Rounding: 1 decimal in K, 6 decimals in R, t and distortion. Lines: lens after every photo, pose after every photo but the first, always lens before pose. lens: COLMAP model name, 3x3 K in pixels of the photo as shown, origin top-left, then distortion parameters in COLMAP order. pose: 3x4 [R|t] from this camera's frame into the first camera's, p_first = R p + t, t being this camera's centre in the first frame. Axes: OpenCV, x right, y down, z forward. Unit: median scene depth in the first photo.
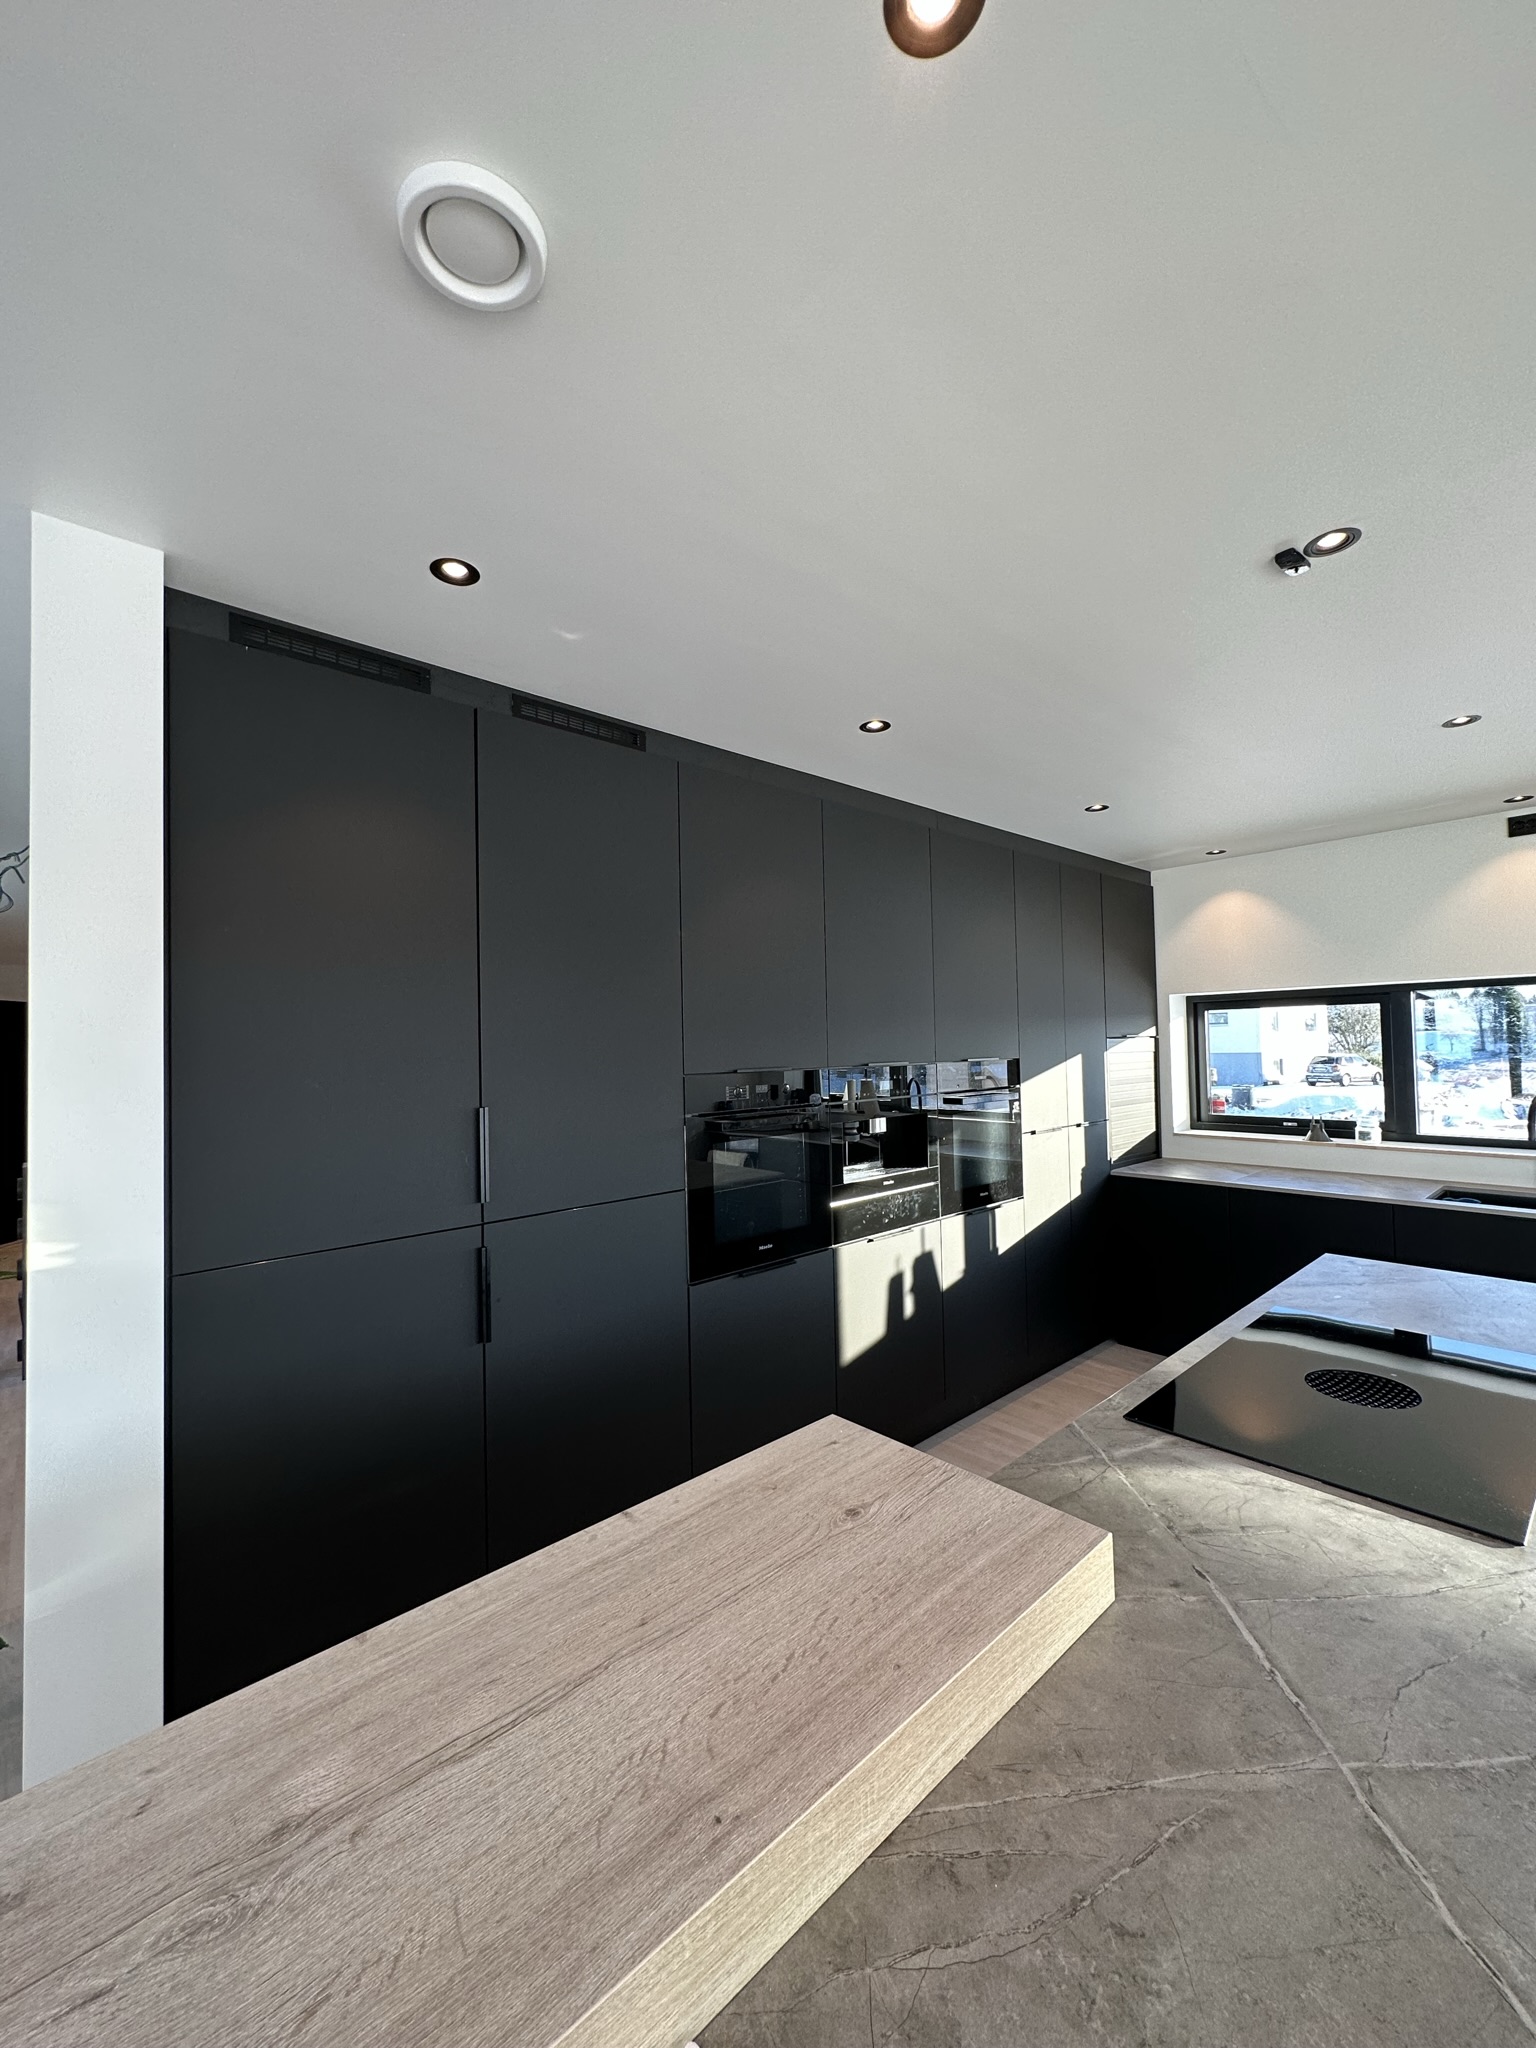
lens RADIAL K [[819.4, 0, 768.0], [0, 819.4, 1024.0], [0, 0, 1]] dist [0.010158, 0.000093]
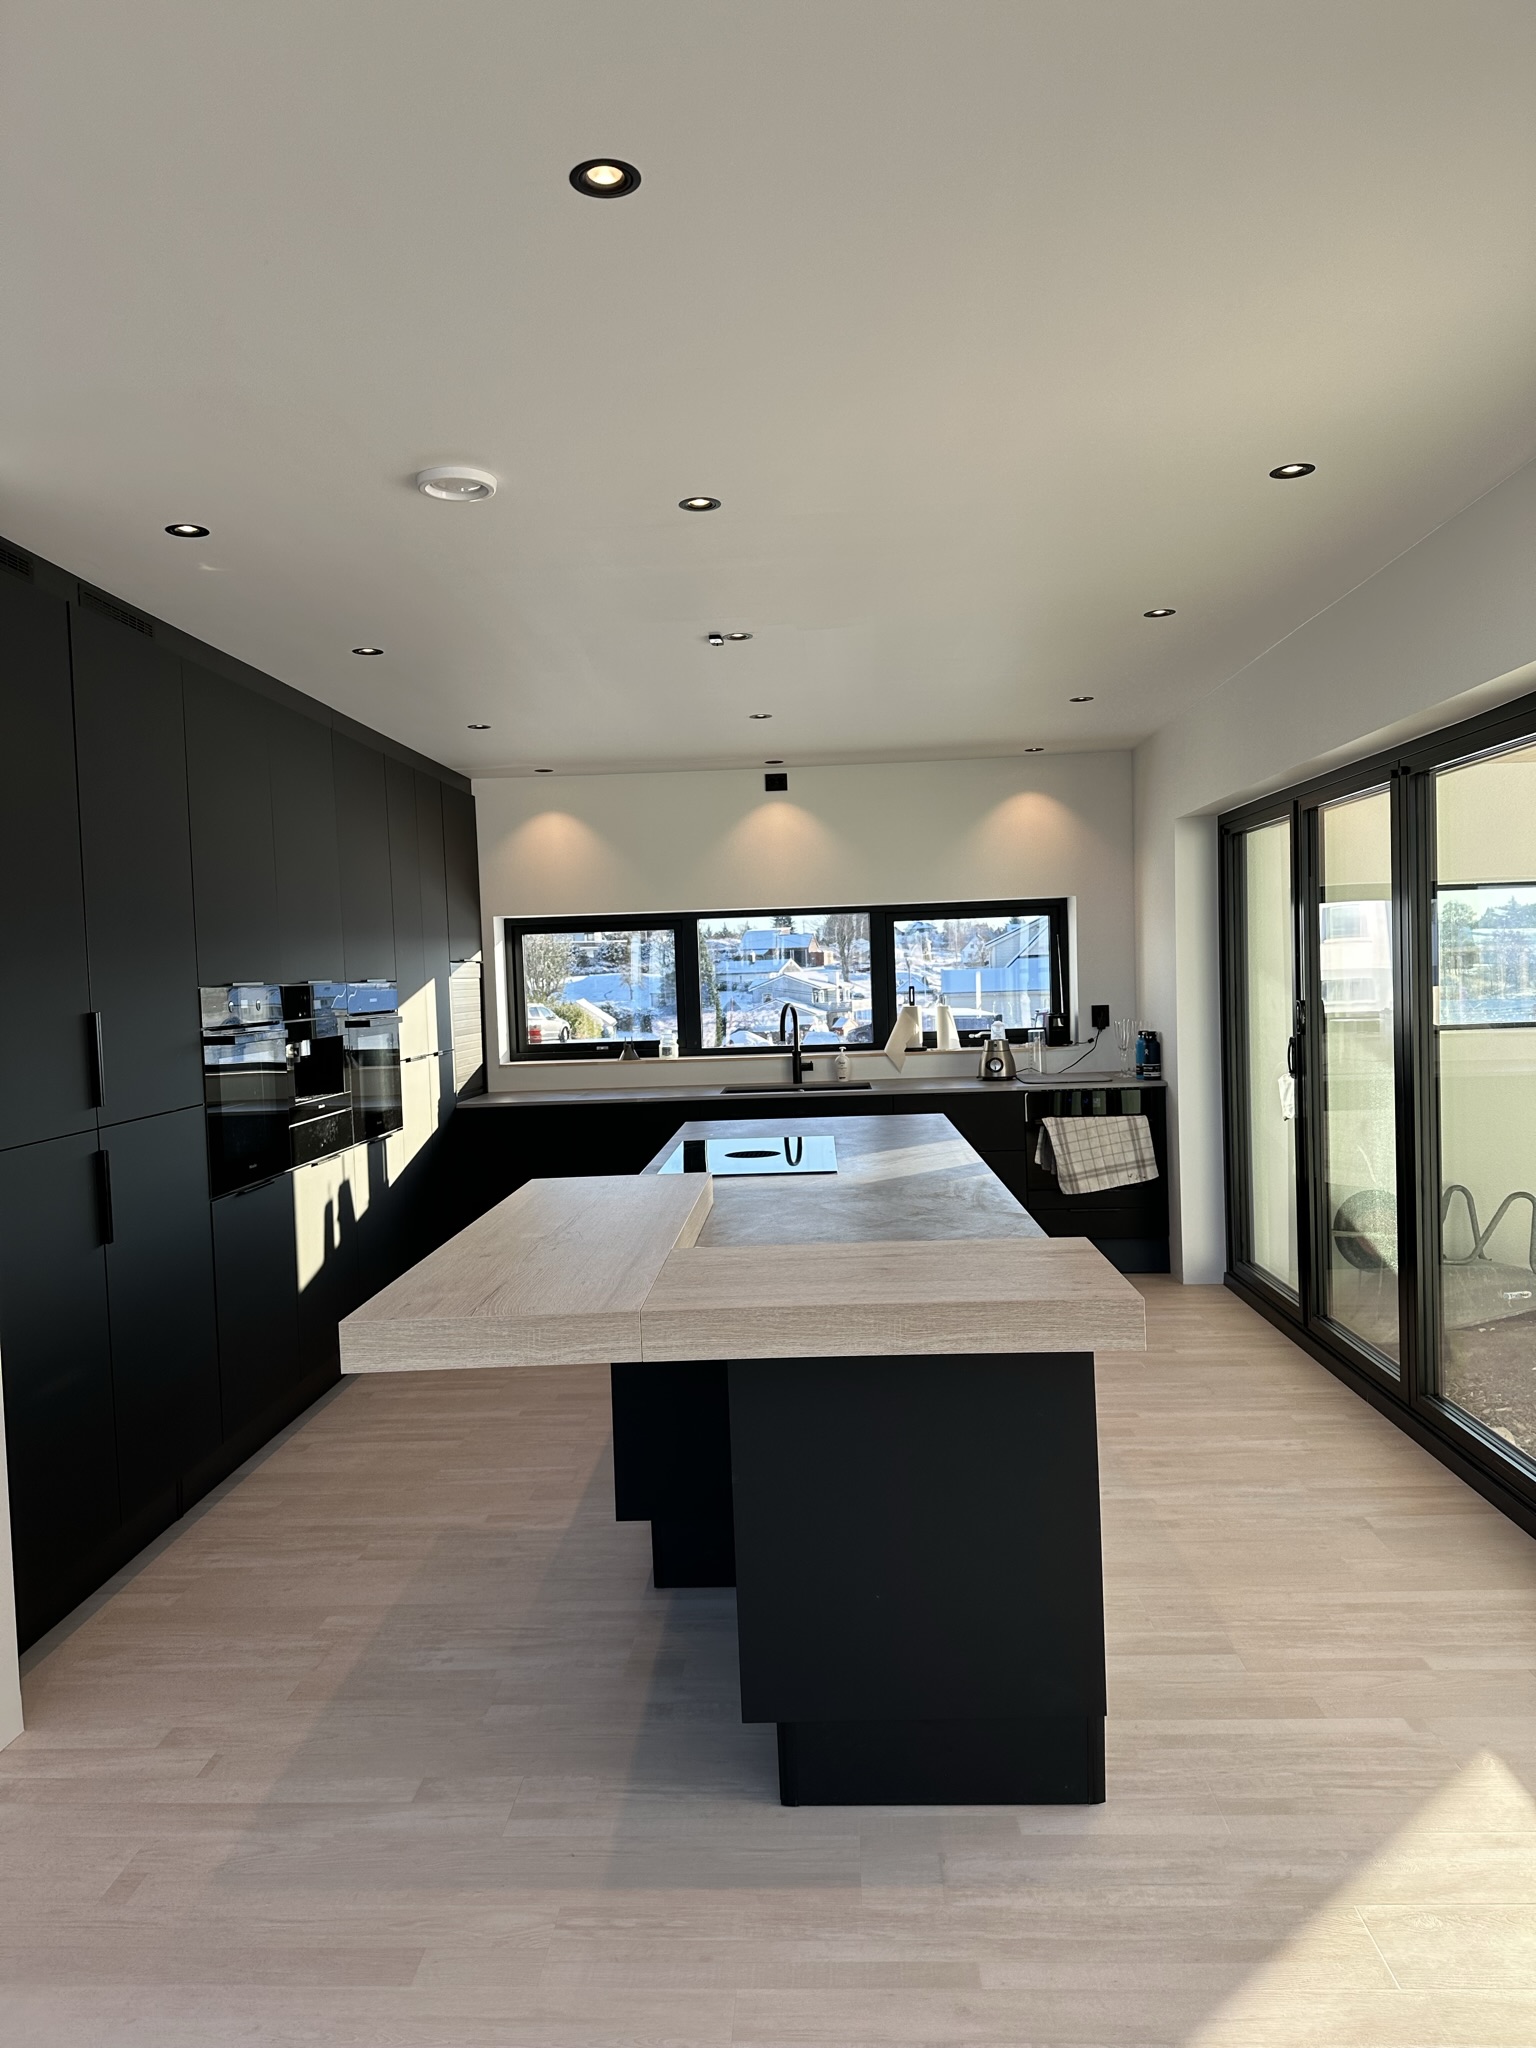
lens RADIAL K [[1442.7, 0, 768.0], [0, 1442.7, 1024.0], [0, 0, 1]] dist [-0.004669, -0.002296]
pose [[0.699848, -0.025279, 0.713845, -0.532289], [-0.003566, 0.999237, 0.038881, 0.024934], [-0.714283, -0.029756, 0.699224, -0.416713]]
